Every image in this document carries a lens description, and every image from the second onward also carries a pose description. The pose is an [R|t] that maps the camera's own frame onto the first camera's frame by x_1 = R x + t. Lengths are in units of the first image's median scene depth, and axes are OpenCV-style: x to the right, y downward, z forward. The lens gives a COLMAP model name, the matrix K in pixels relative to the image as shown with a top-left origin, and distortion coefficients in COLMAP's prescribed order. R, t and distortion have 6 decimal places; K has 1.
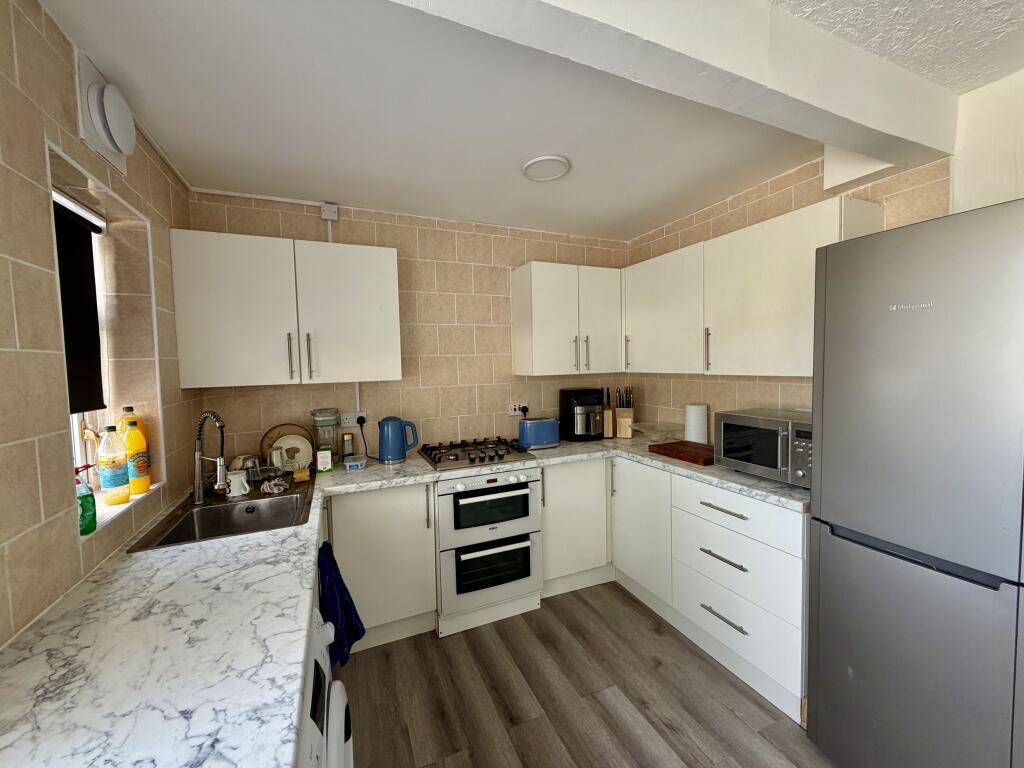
lens RADIAL K [[406.7, 0, 509.7], [0, 406.7, 383.0], [0, 0, 1]] dist [0.000688, -0.000371]
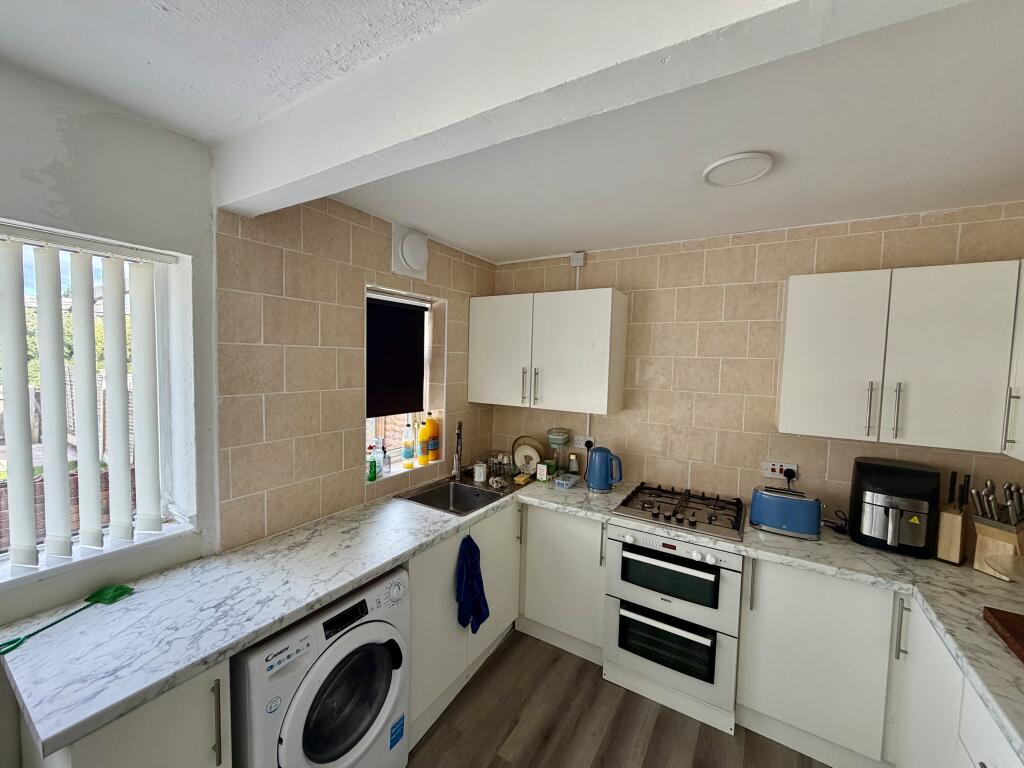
lens RADIAL K [[406.7, 0, 508.8], [0, 406.7, 383.1], [0, 0, 1]] dist [0.000688, -0.000371]
pose [[0.567569, 0.085921, -0.818830, 0.437068], [-0.080510, 0.995565, 0.048661, -0.119337], [0.819380, 0.038305, 0.571970, 0.206576]]
